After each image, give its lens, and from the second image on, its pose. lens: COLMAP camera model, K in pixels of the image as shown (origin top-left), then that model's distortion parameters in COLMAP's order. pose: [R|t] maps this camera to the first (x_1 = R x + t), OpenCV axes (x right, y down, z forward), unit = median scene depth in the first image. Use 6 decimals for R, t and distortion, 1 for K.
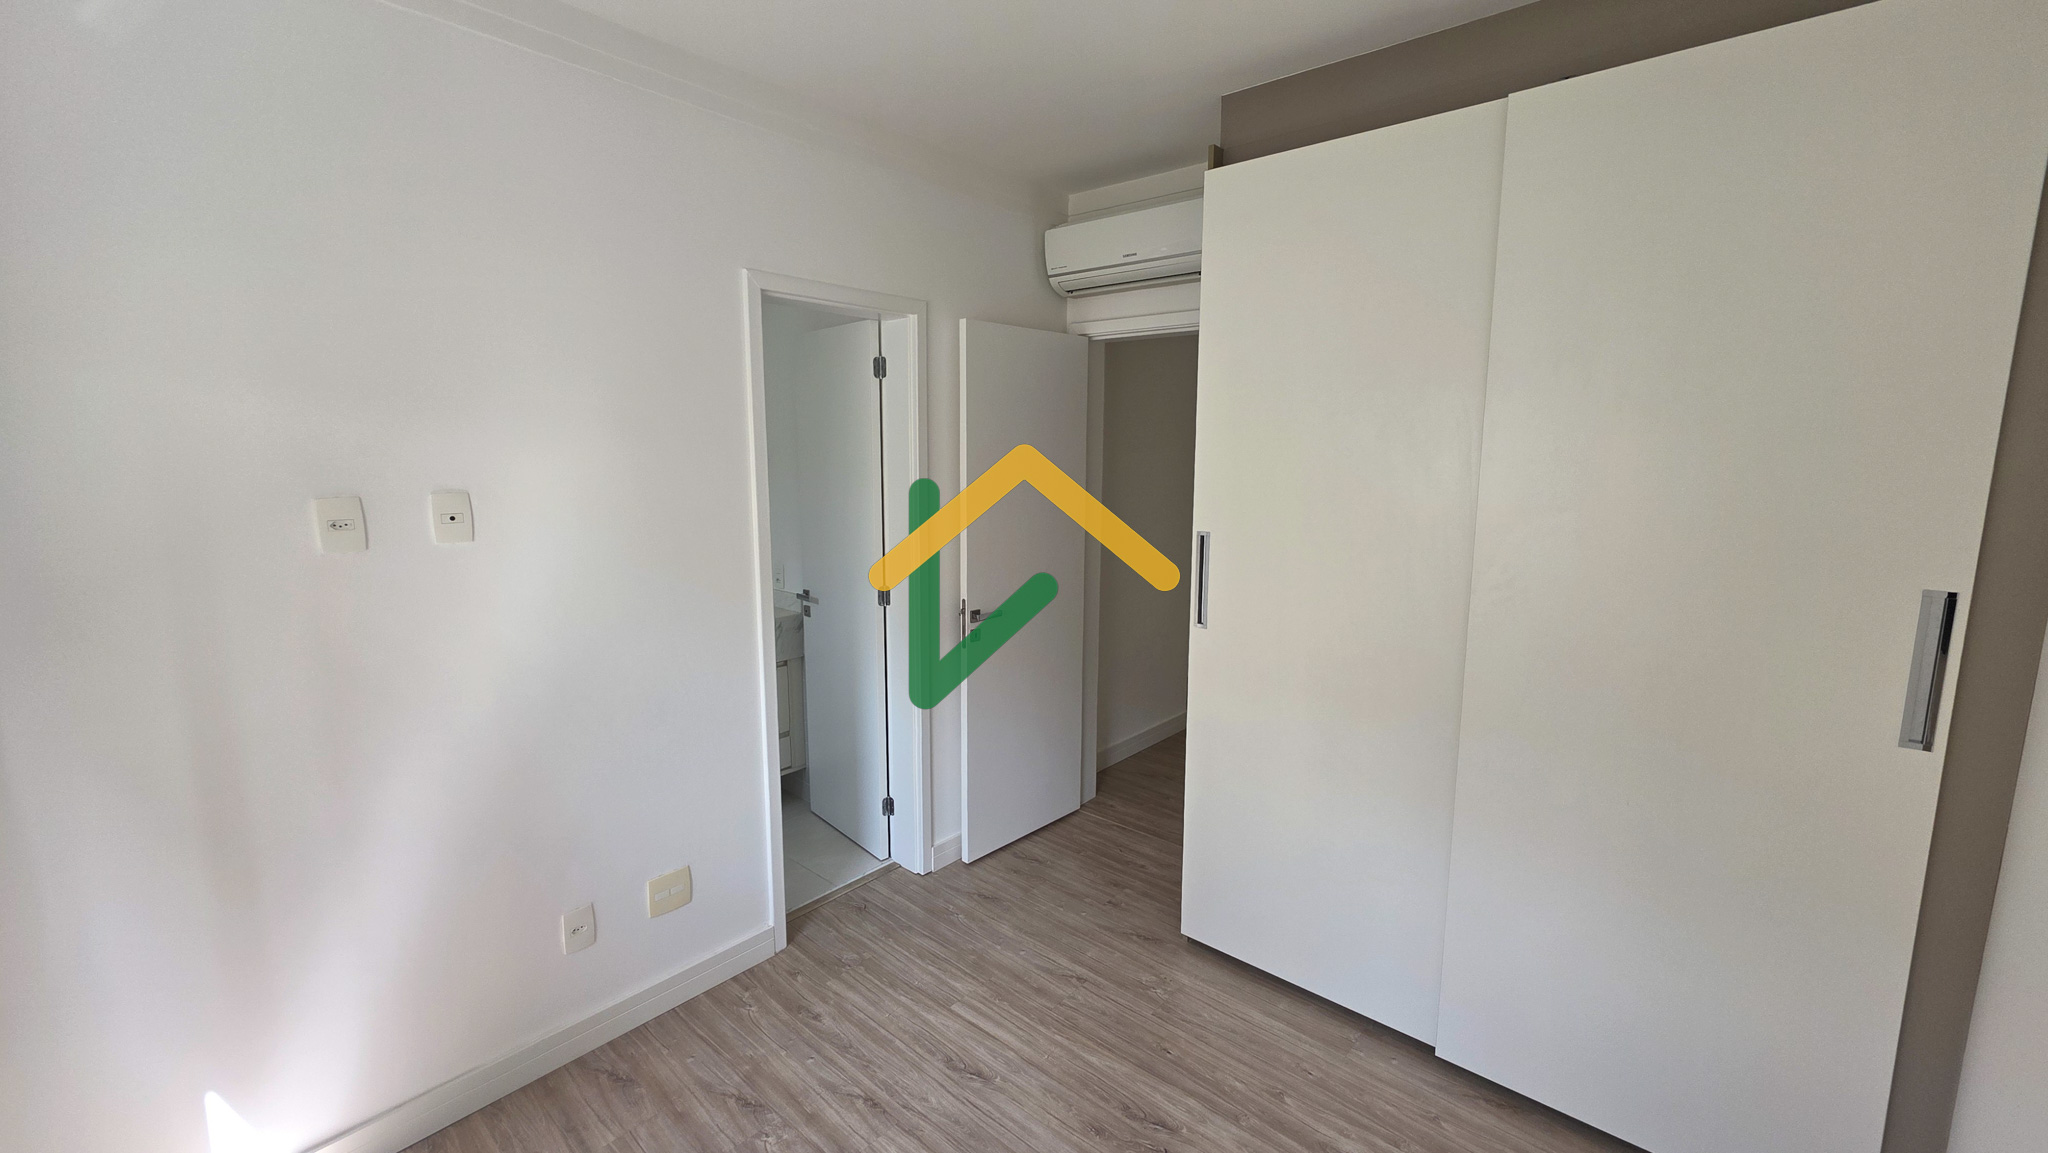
lens RADIAL K [[817.6, 0, 1026.8], [0, 817.6, 565.8], [0, 0, 1]] dist [0.007939, -0.000224]
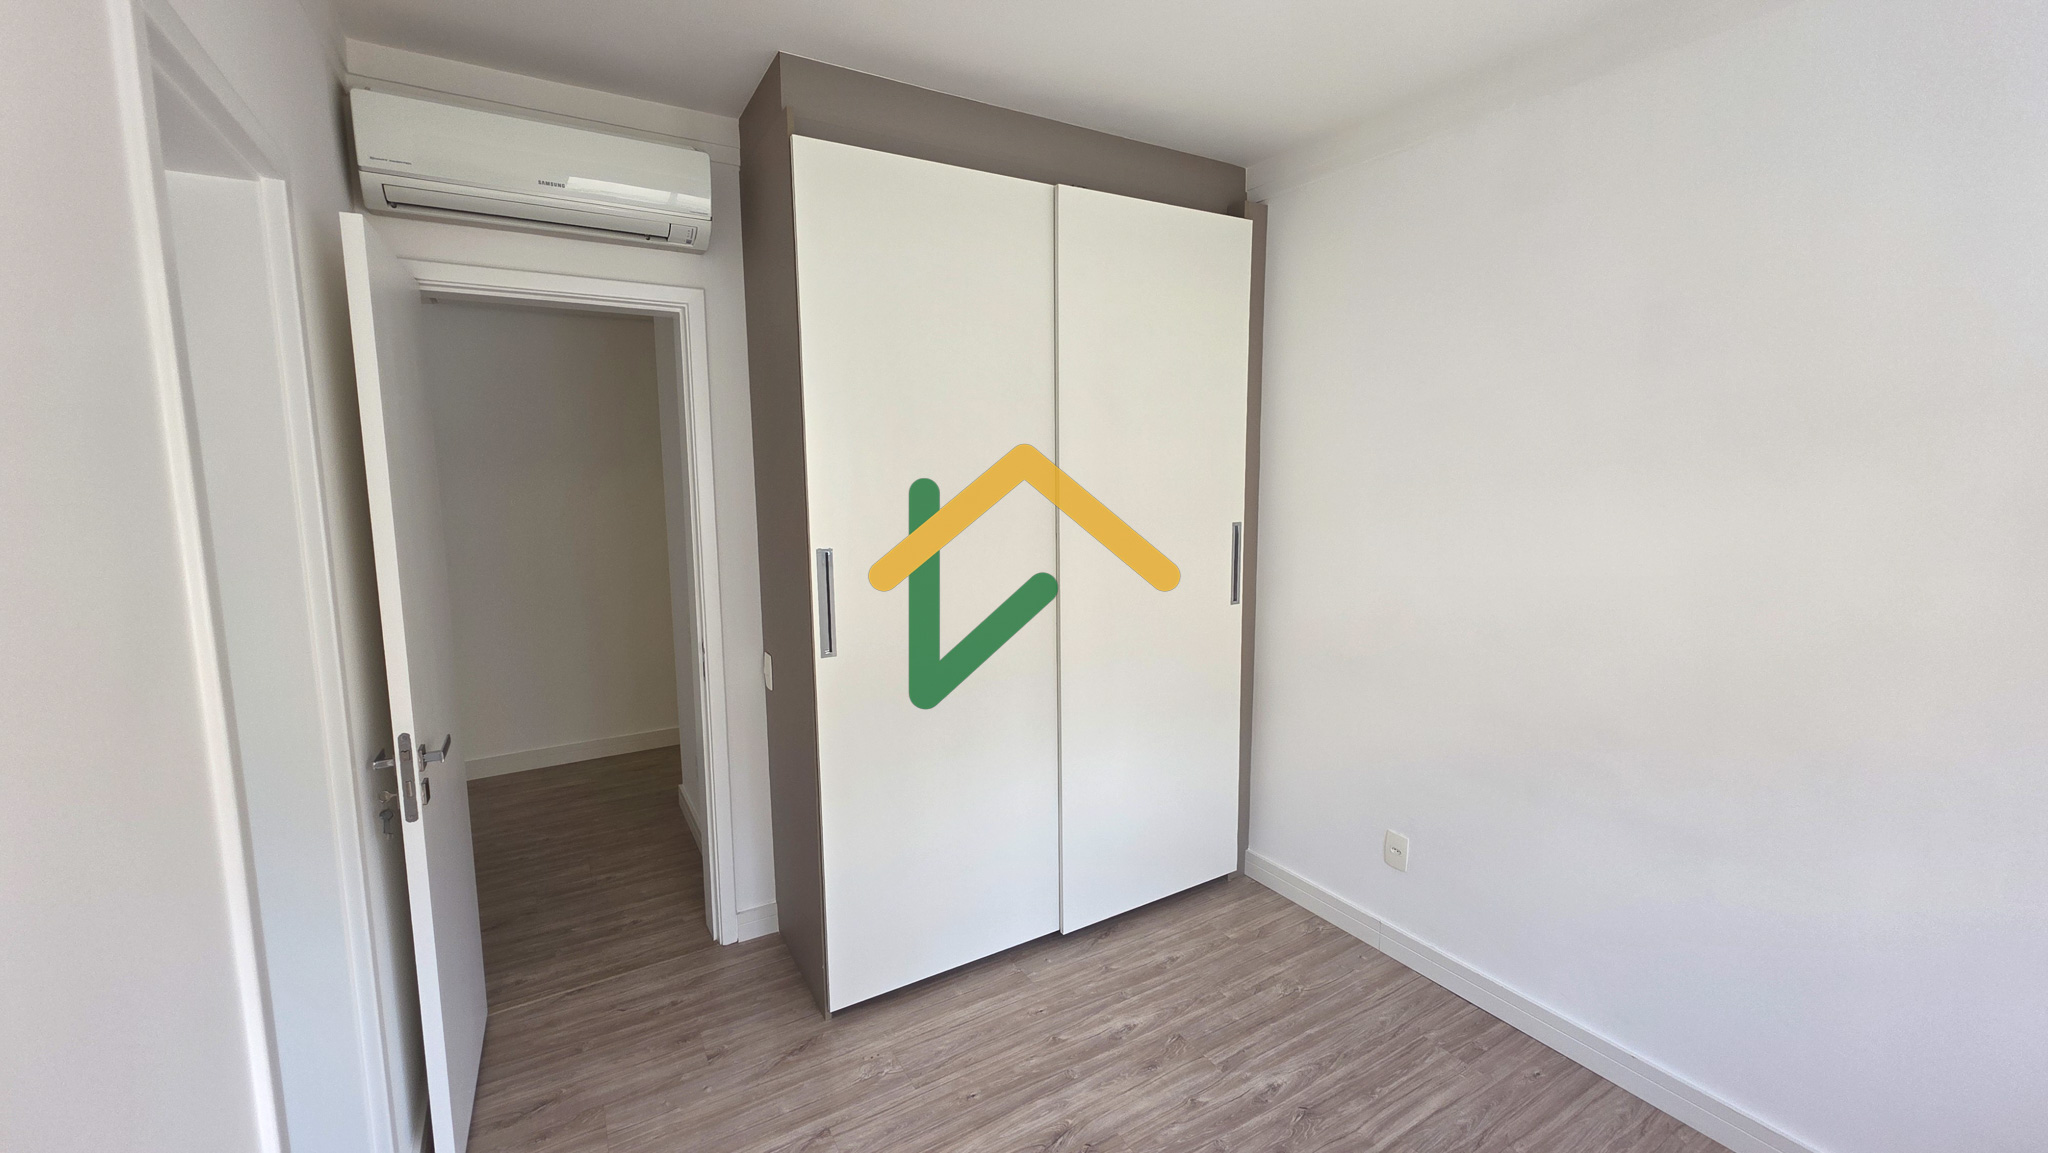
lens RADIAL K [[817.6, 0, 1026.8], [0, 817.6, 565.8], [0, 0, 1]] dist [0.007939, -0.000224]
pose [[0.304568, -0.126161, 0.944098, -0.587282], [0.146888, 0.985553, 0.084314, -0.068968], [-0.941096, 0.112998, 0.318699, 0.549486]]
